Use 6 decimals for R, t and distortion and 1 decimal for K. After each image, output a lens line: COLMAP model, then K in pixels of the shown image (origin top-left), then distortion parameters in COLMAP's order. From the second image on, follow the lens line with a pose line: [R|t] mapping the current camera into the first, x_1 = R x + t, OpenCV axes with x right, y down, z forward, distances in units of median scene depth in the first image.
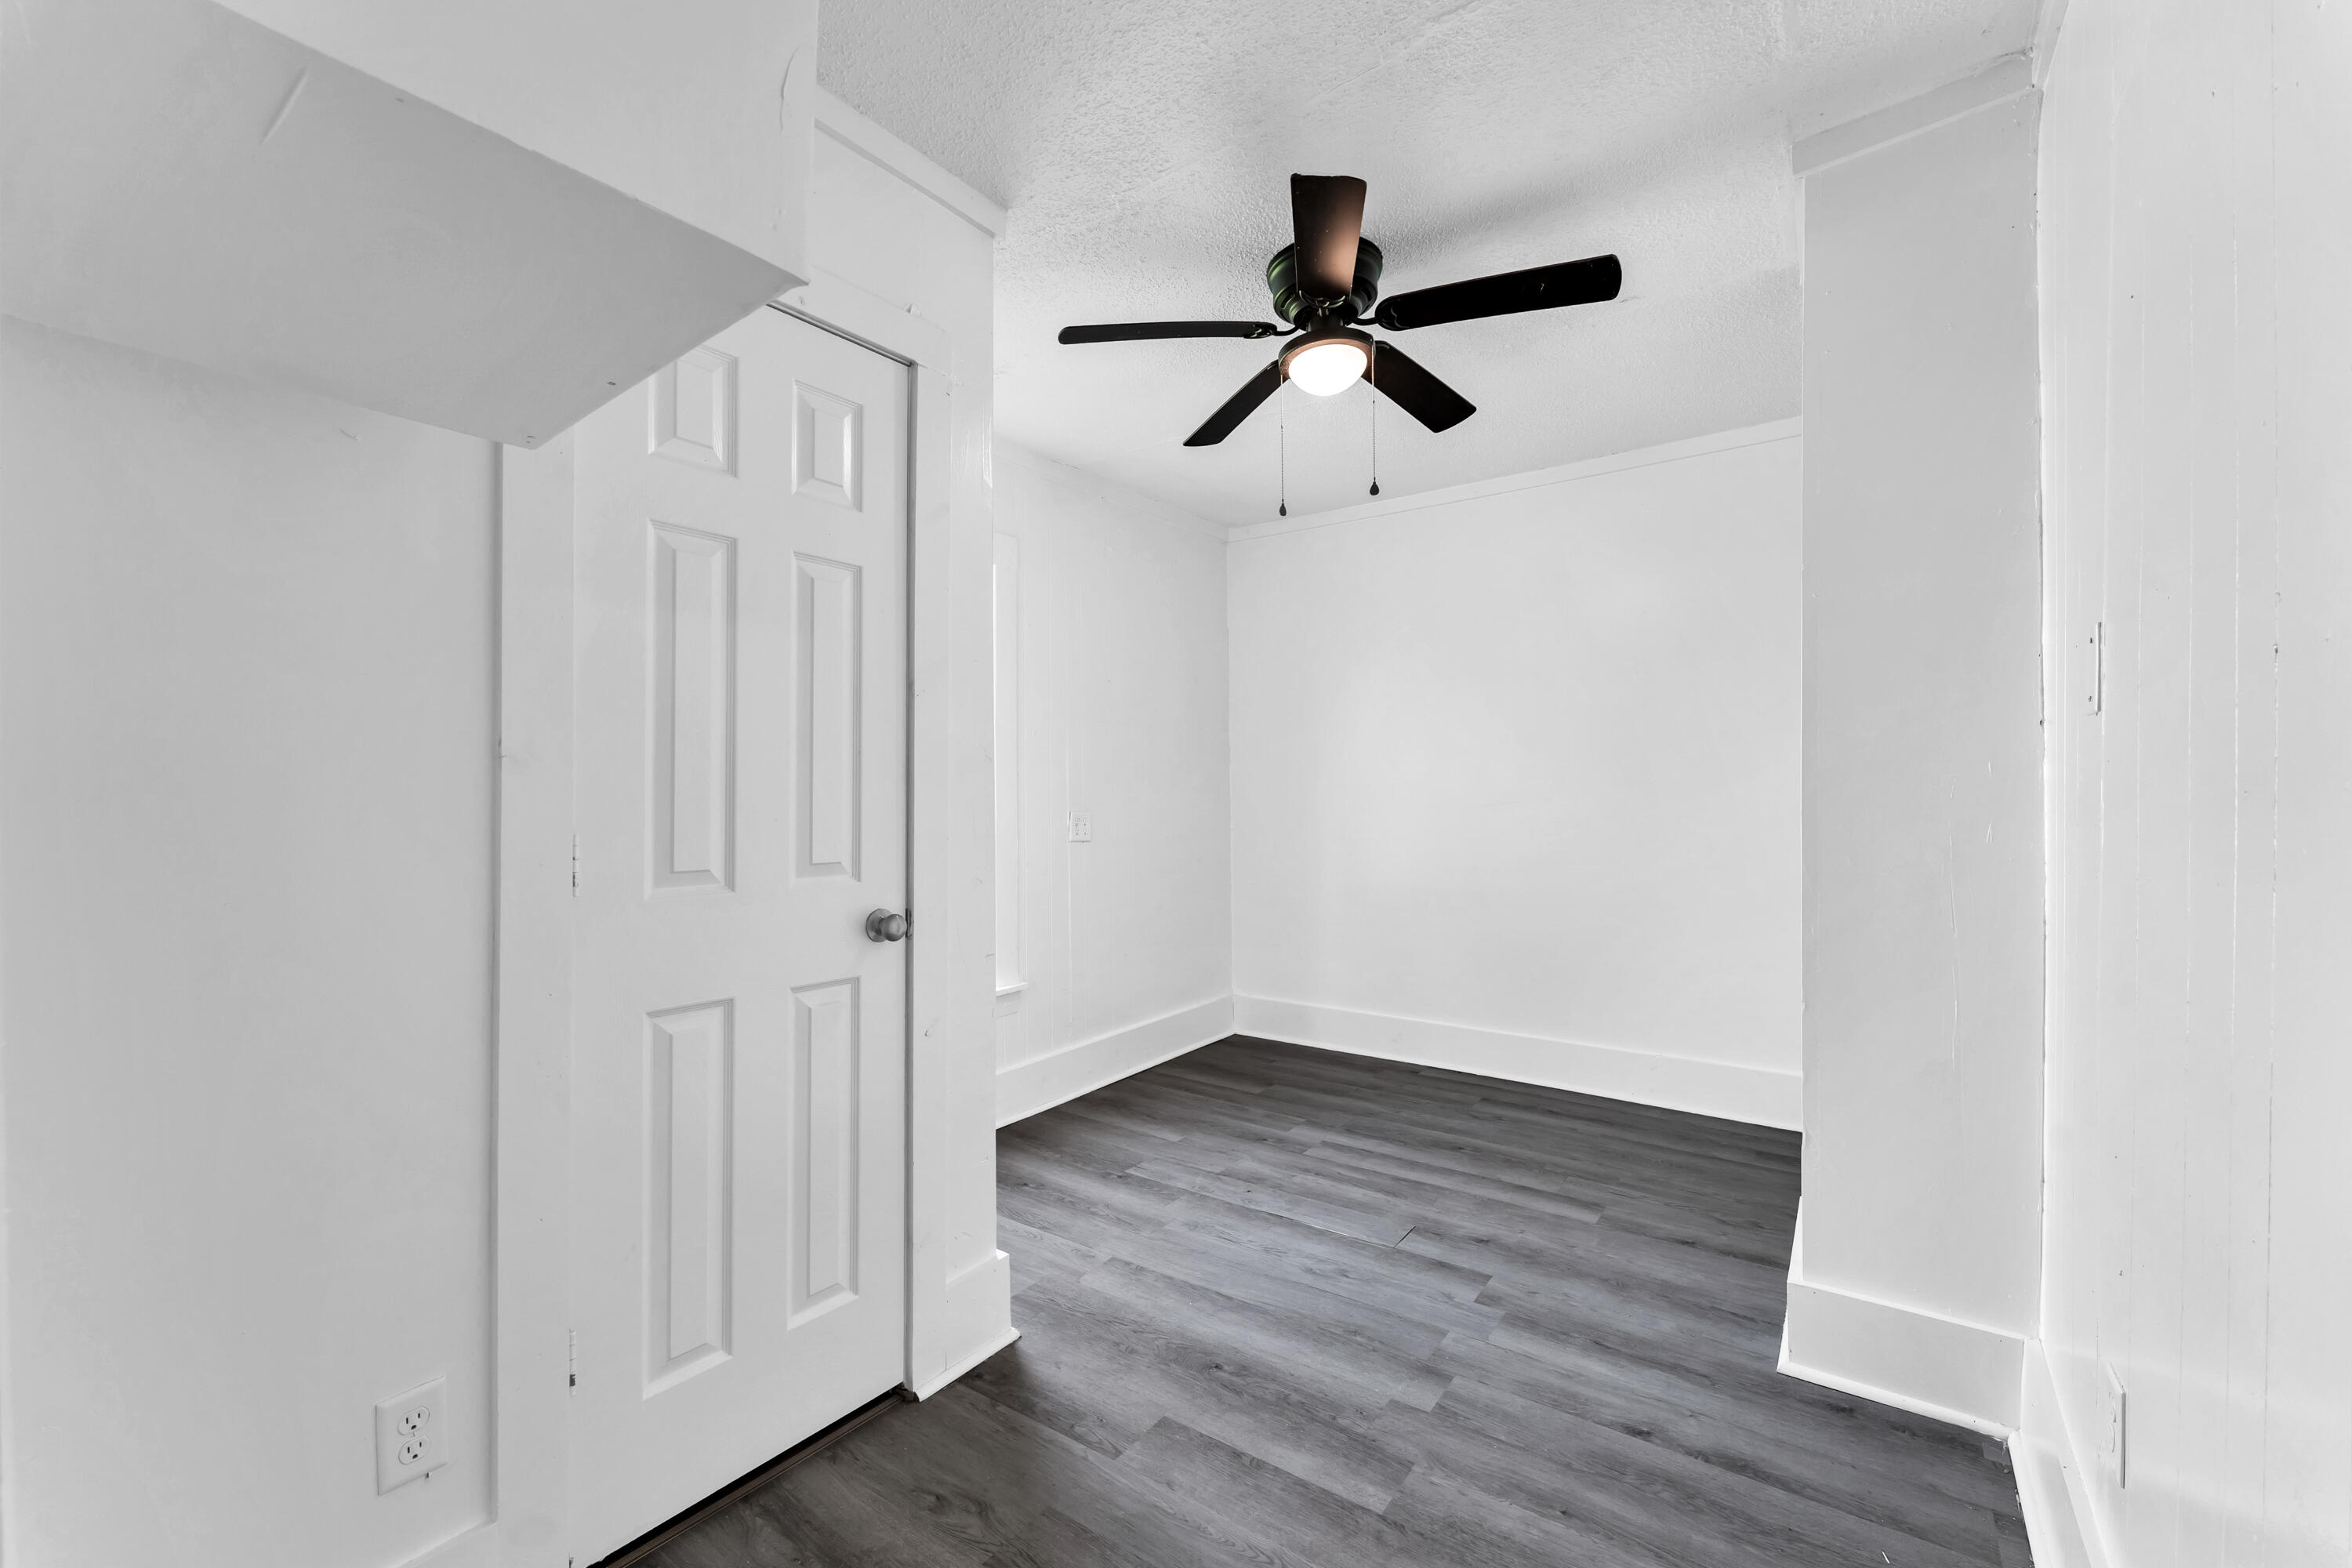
lens RADIAL K [[917.4, 0, 1176.0], [0, 917.4, 784.0], [0, 0, 1]] dist [0.008759, 0.000050]
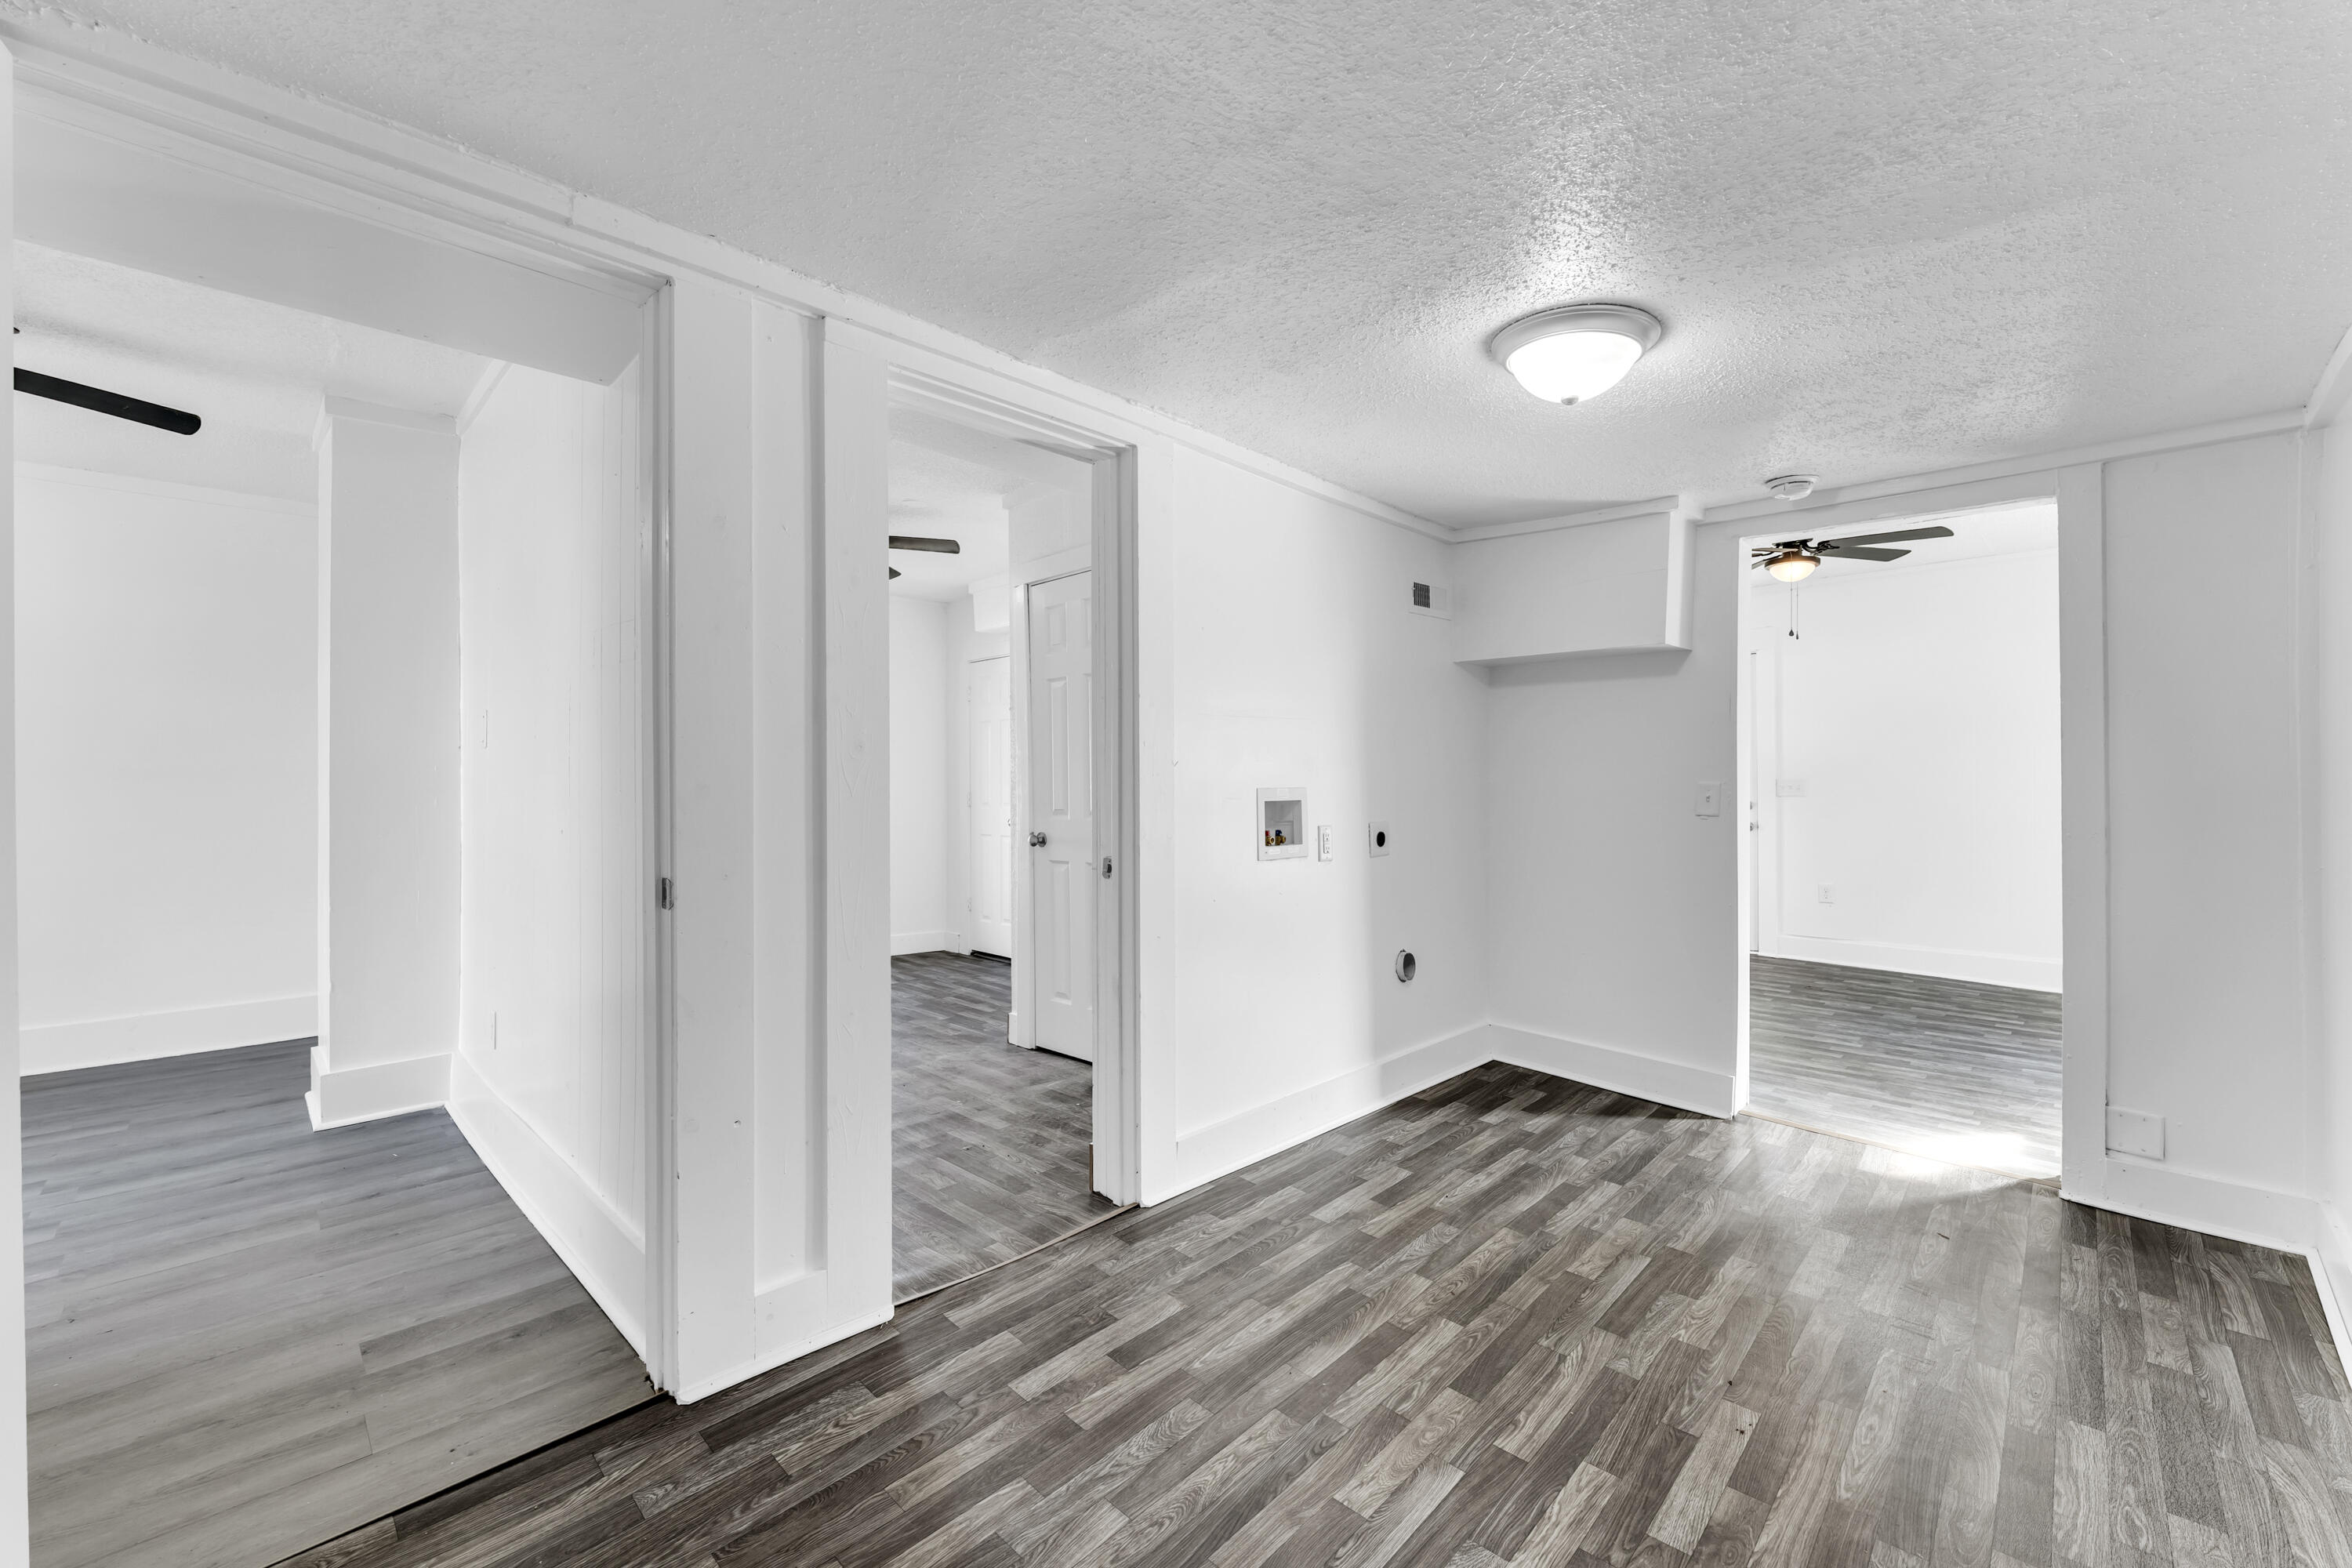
lens RADIAL K [[952.0, 0, 1173.8], [0, 952.0, 776.2], [0, 0, 1]] dist [0.008464, 0.000088]
pose [[0.146589, -0.001372, 0.989197, -0.702767], [-0.004626, 0.999987, 0.002073, -0.011490], [-0.989187, -0.004880, 0.146580, -0.661110]]
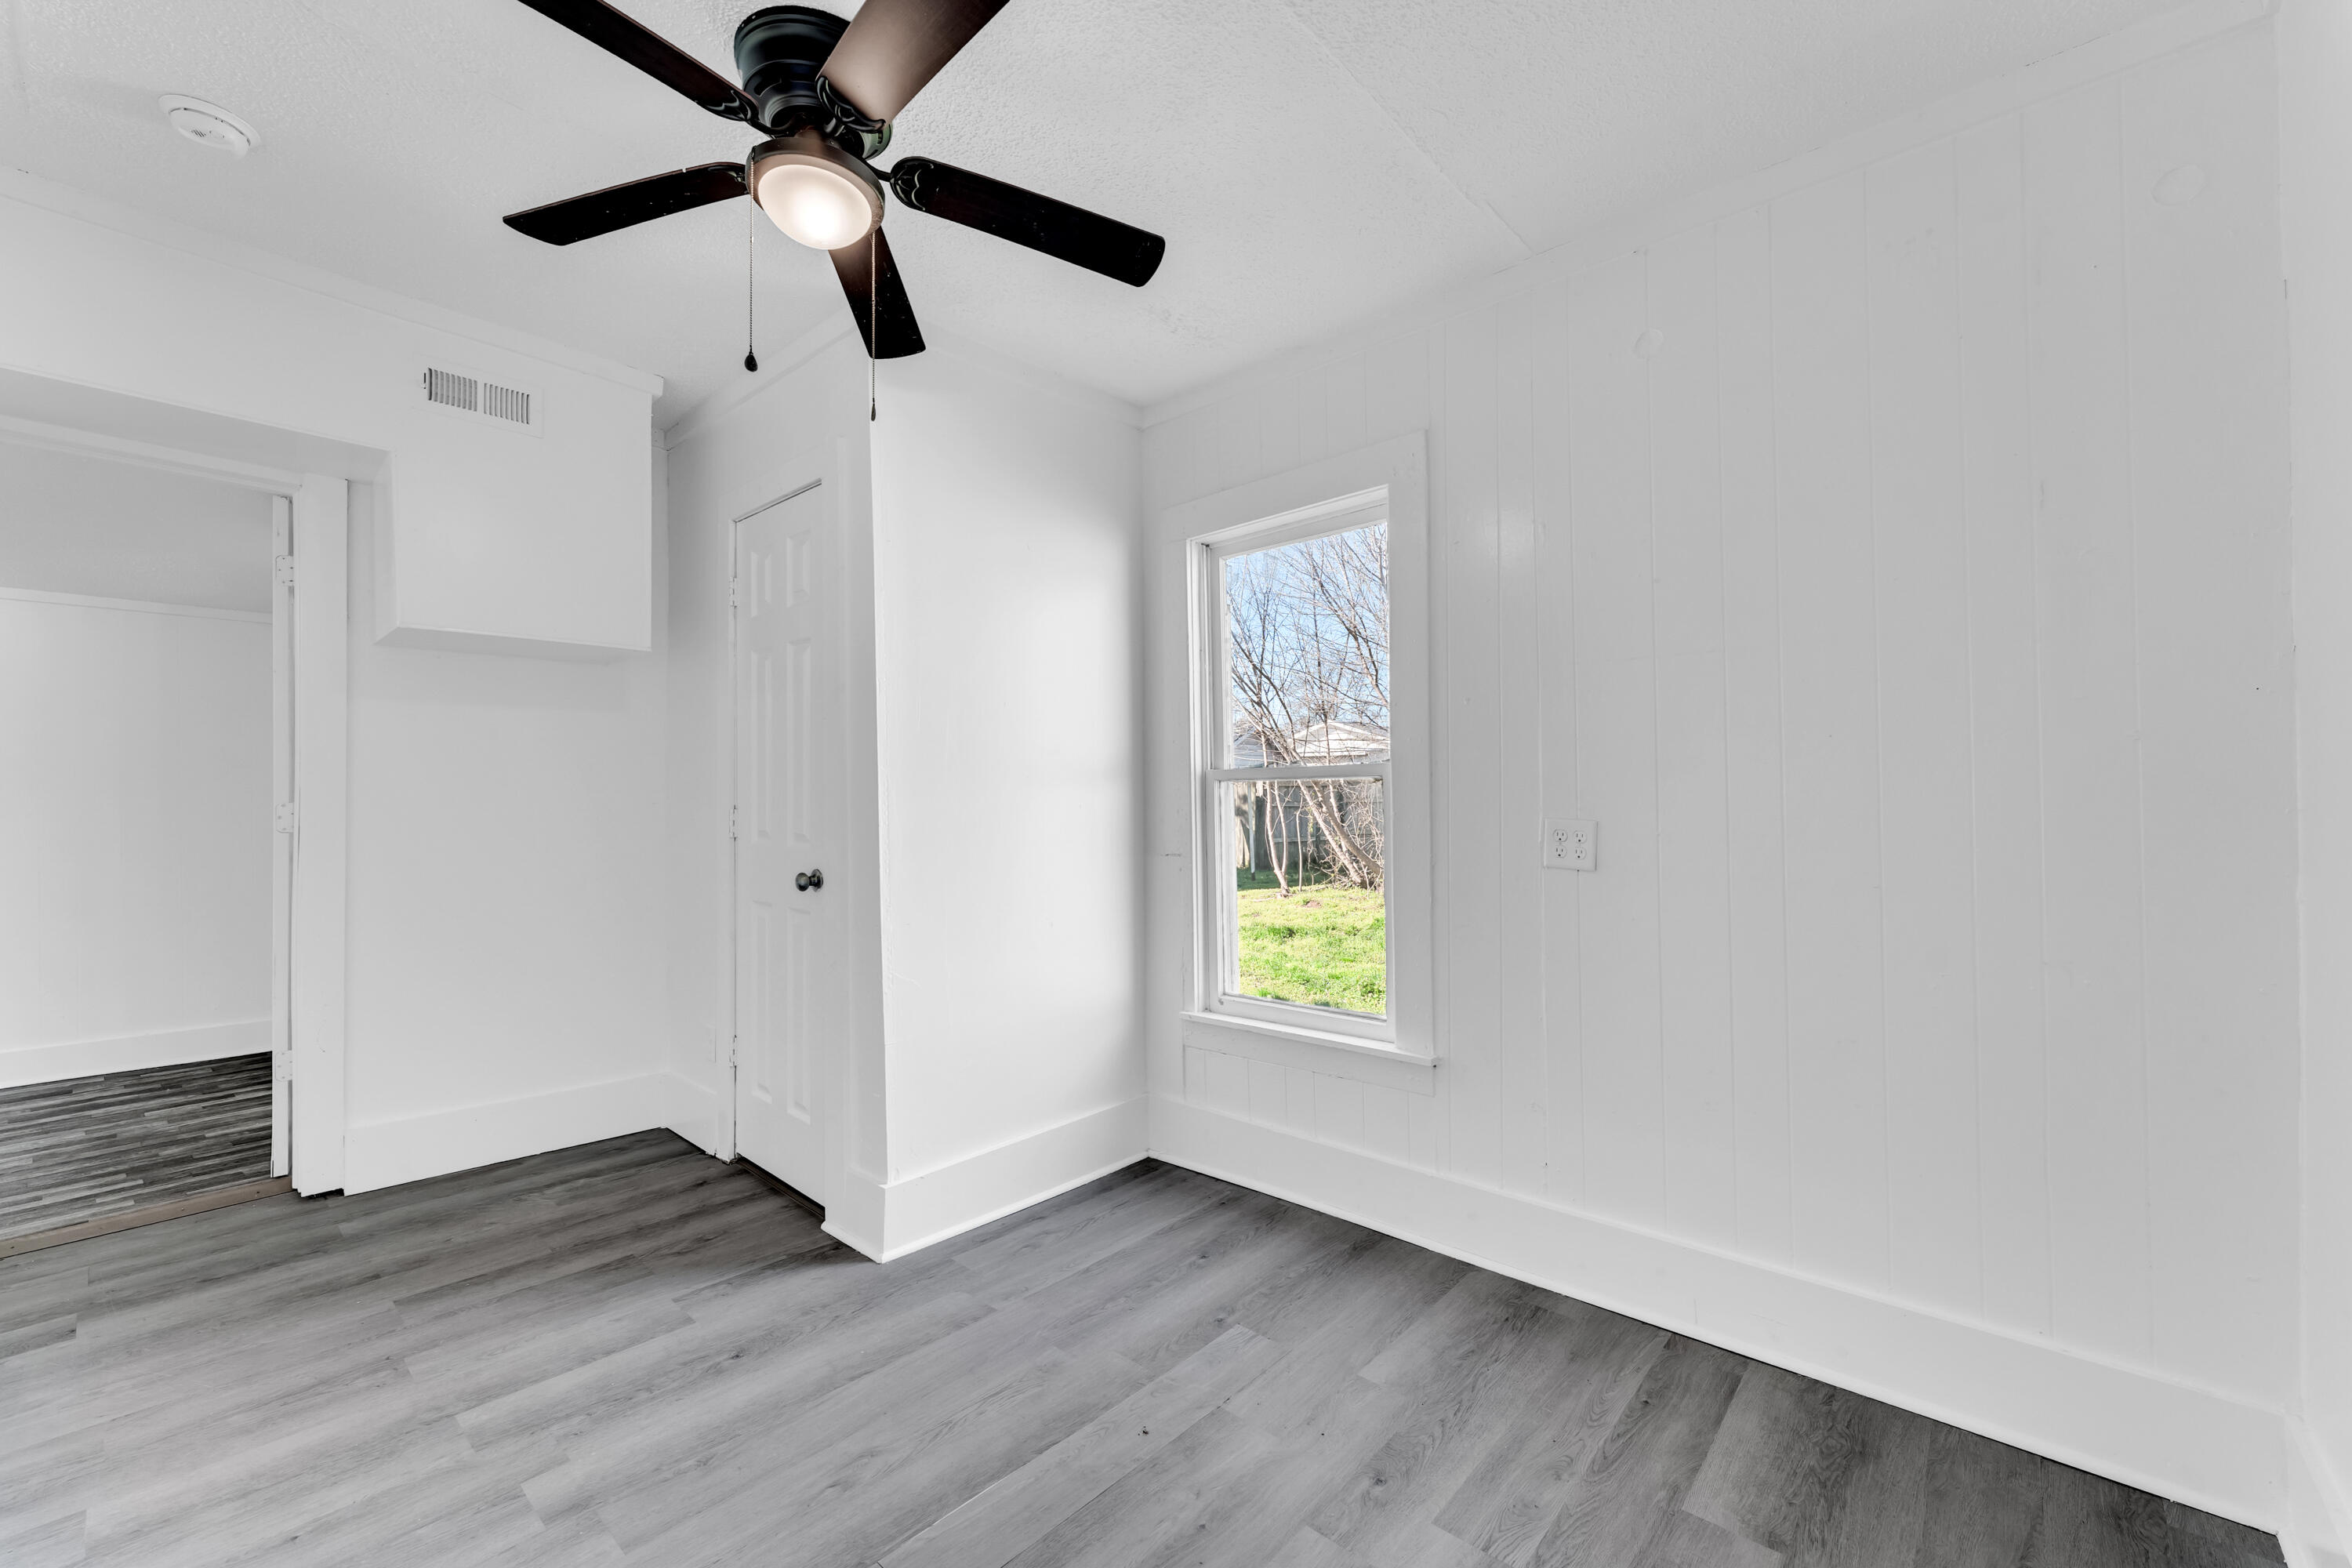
lens RADIAL K [[952.0, 0, 1173.8], [0, 952.0, 776.2], [0, 0, 1]] dist [0.008464, 0.000088]
pose [[-0.092722, -0.010534, -0.995636, 0.906041], [0.017557, 0.999771, -0.012212, 0.011598], [0.995537, -0.018613, -0.092515, 1.360592]]
